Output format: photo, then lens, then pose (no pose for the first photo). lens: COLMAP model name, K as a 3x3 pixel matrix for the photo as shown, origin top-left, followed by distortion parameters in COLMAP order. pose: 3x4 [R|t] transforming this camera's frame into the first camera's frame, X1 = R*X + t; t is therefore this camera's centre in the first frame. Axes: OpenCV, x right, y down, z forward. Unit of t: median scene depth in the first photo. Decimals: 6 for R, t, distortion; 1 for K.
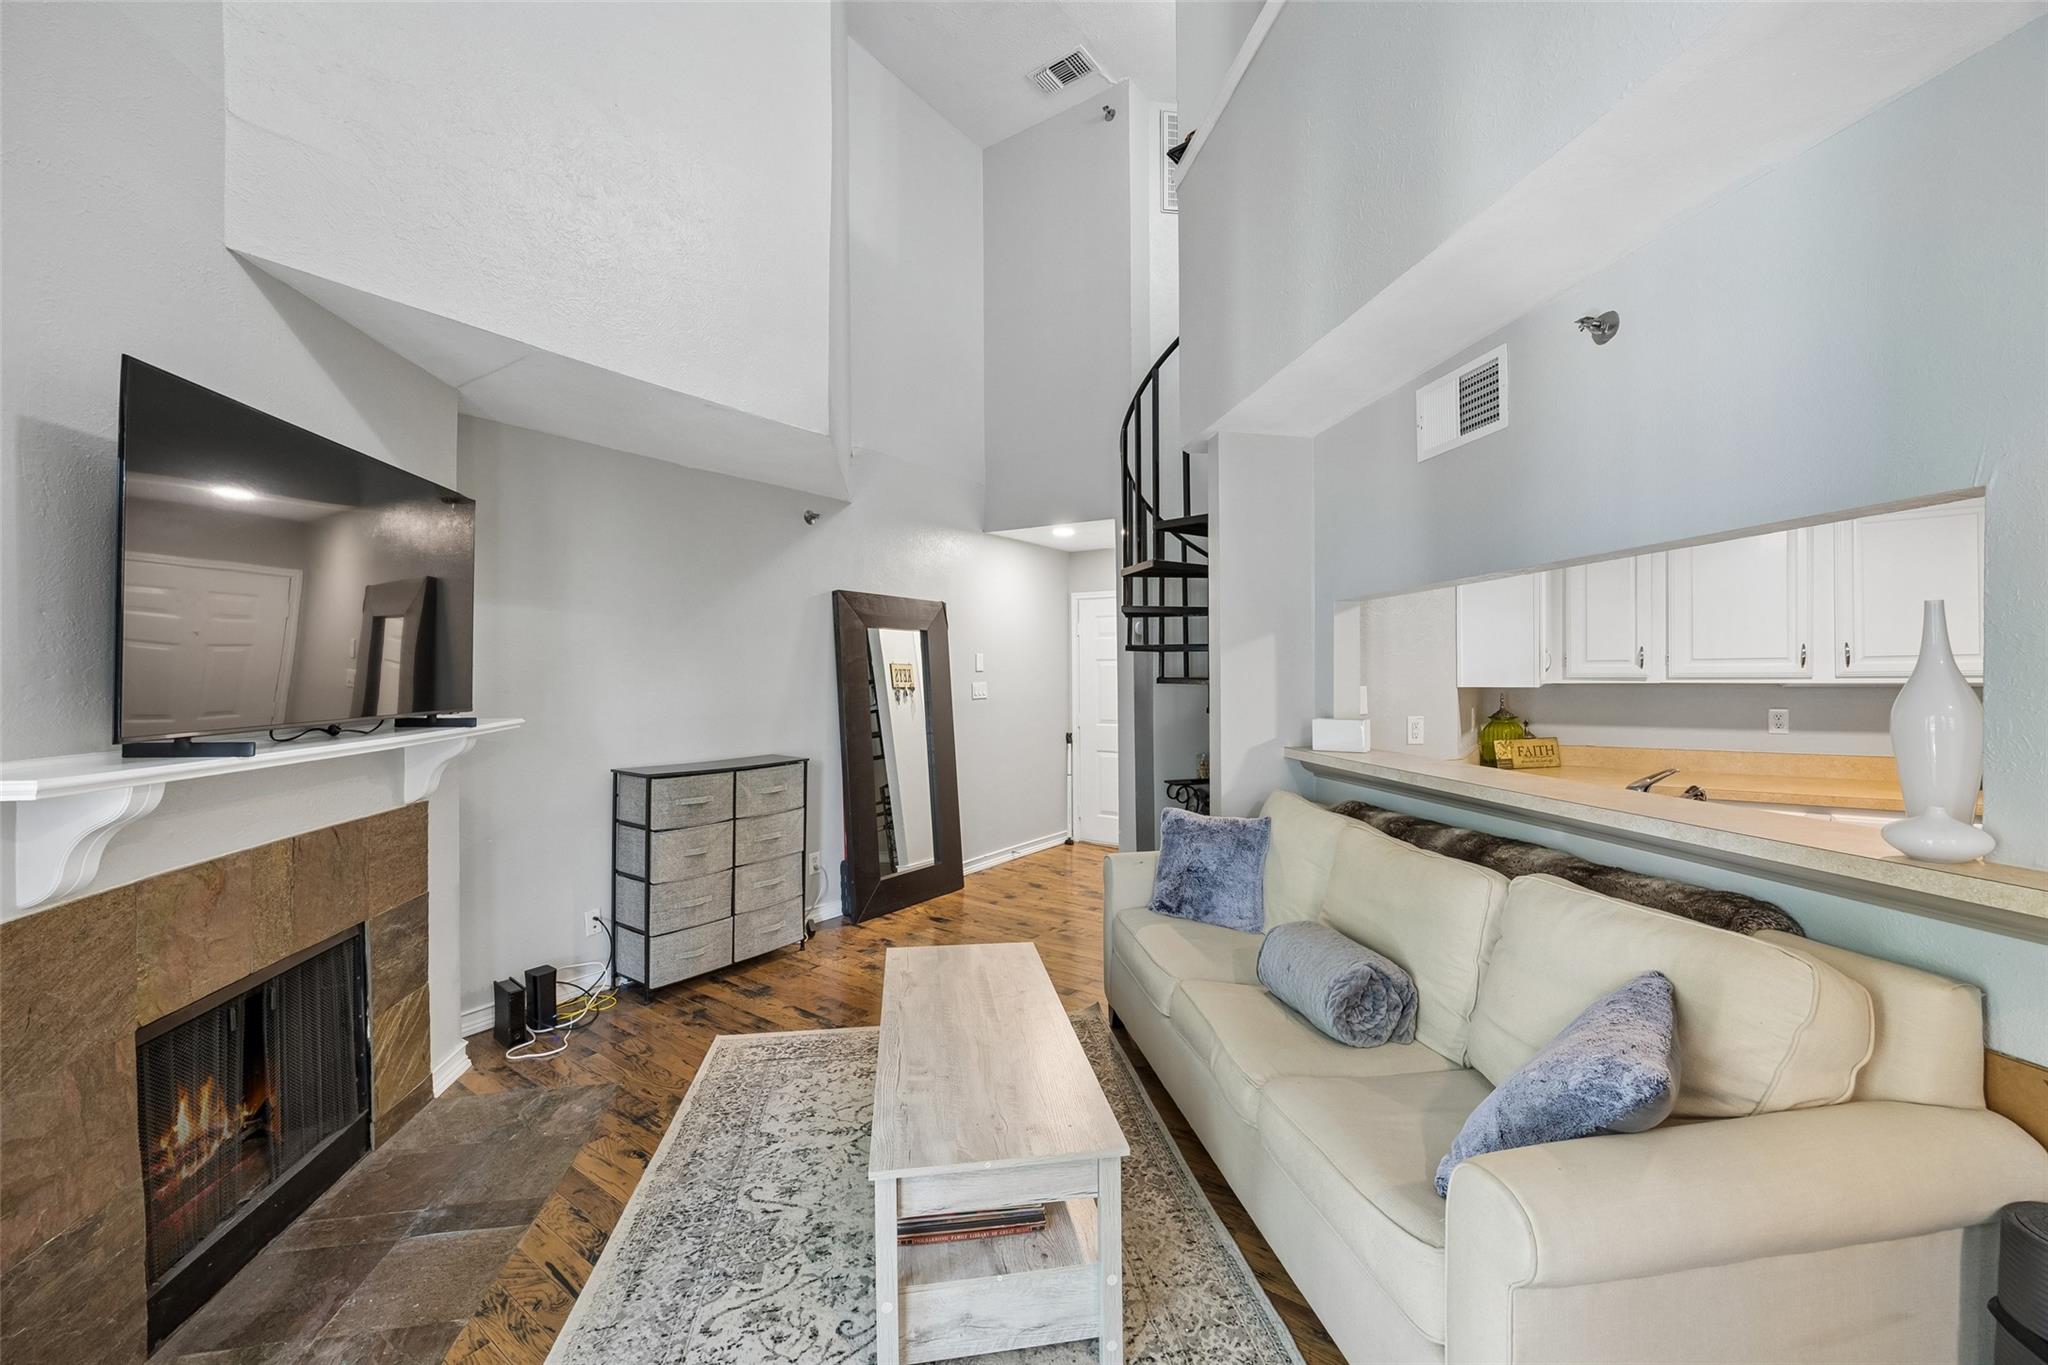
lens RADIAL K [[787.9, 0, 1014.8], [0, 787.9, 675.2], [0, 0, 1]] dist [-0.000556, 0.000237]
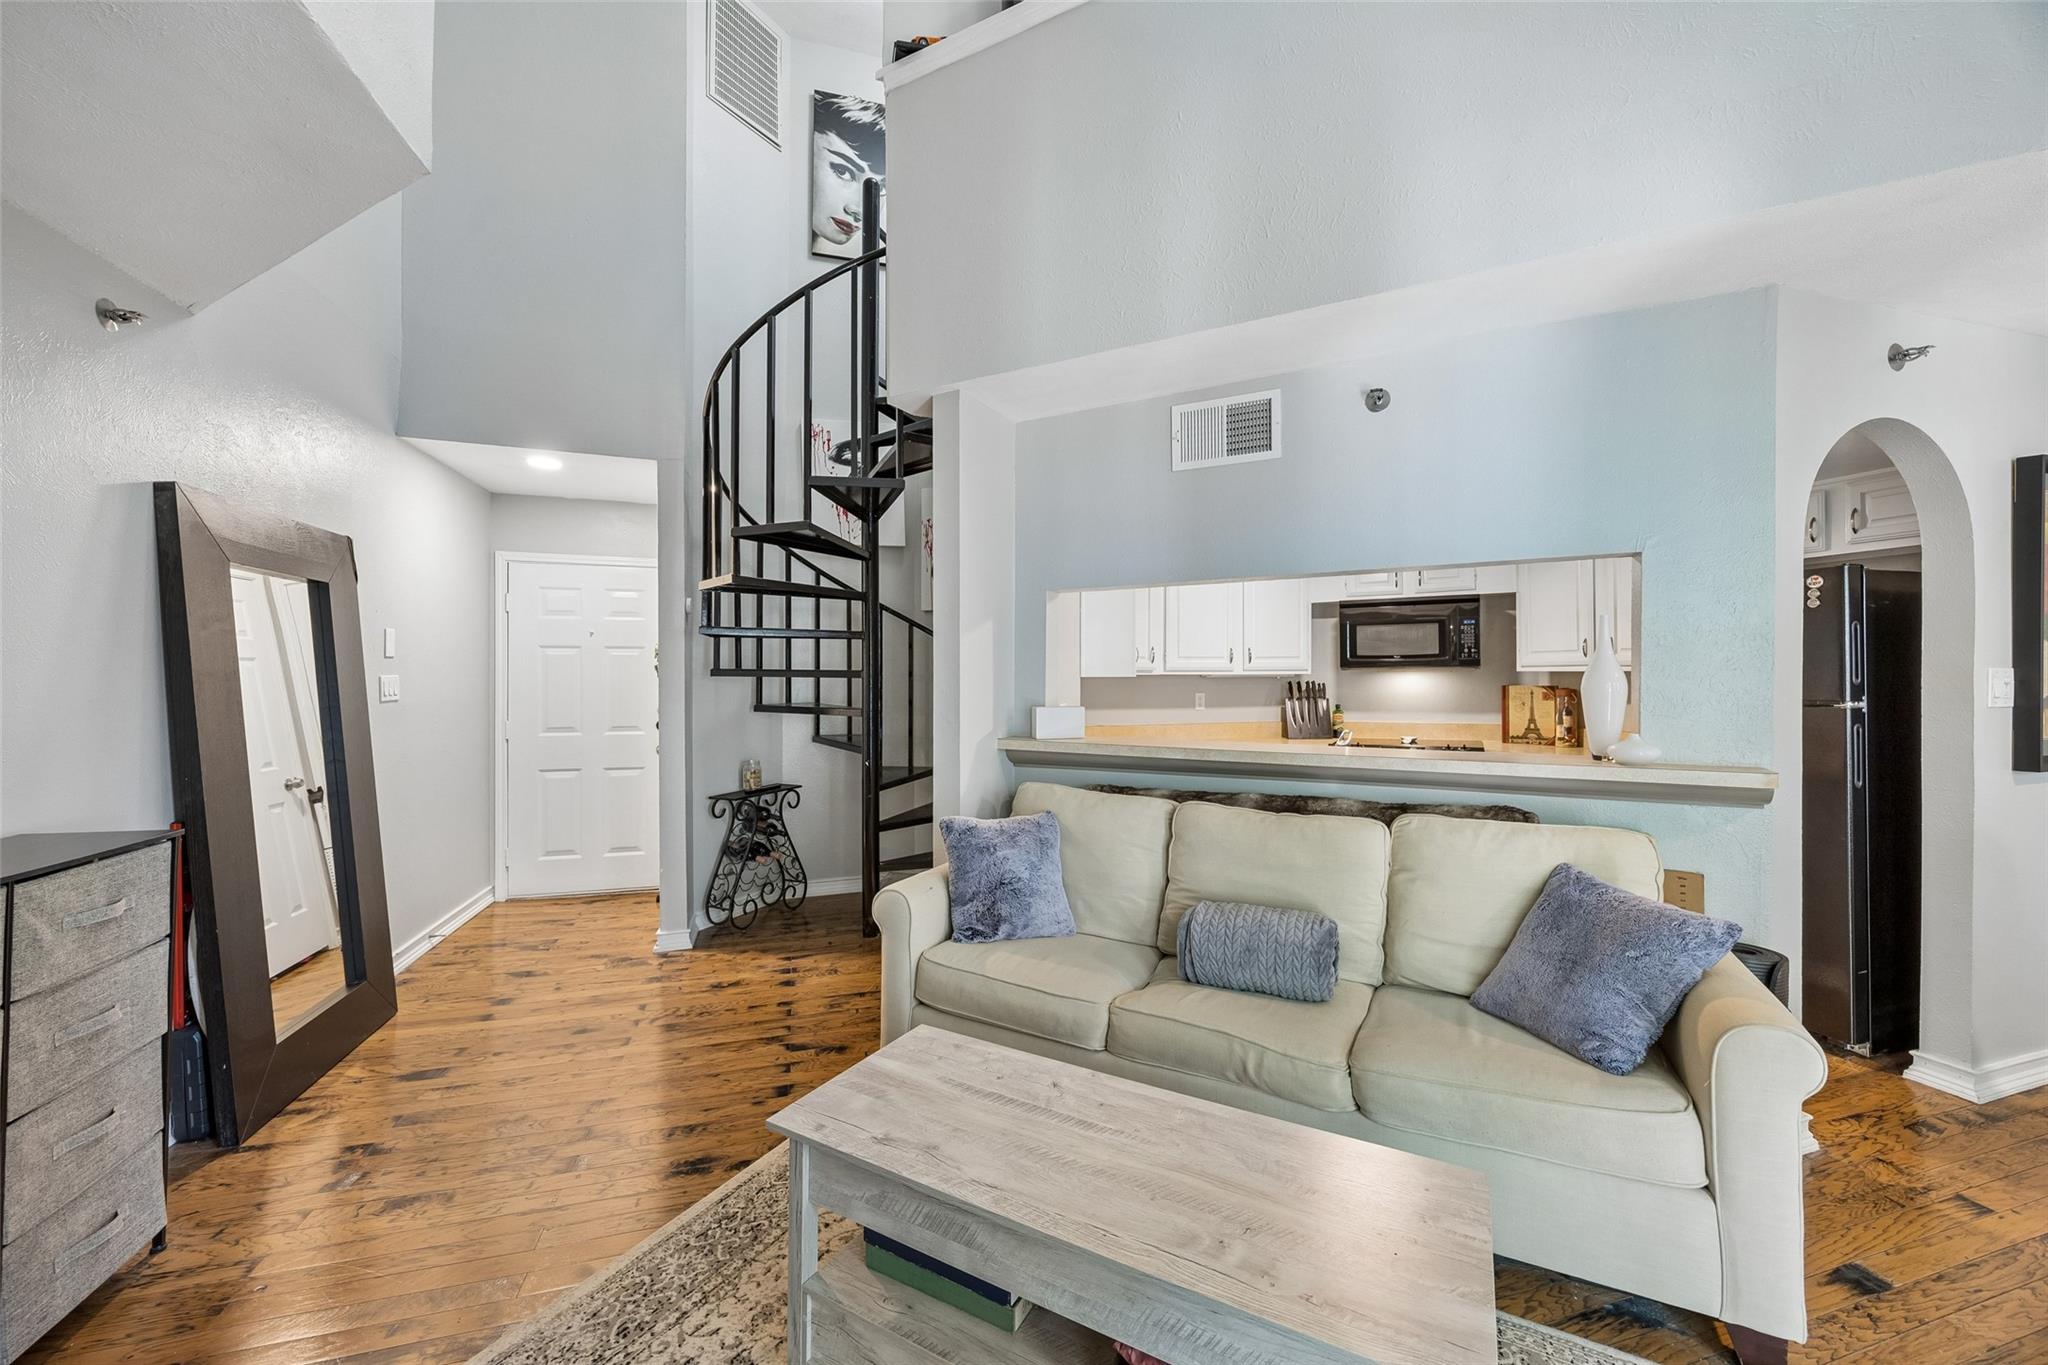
lens RADIAL K [[787.9, 0, 1021.9], [0, 787.9, 673.2], [0, 0, 1]] dist [-0.000556, 0.000237]
pose [[0.612282, 0.007328, 0.790605, -0.345566], [-0.002312, 0.999969, -0.007478, 0.016469], [-0.790636, 0.002750, 0.612280, 0.340621]]
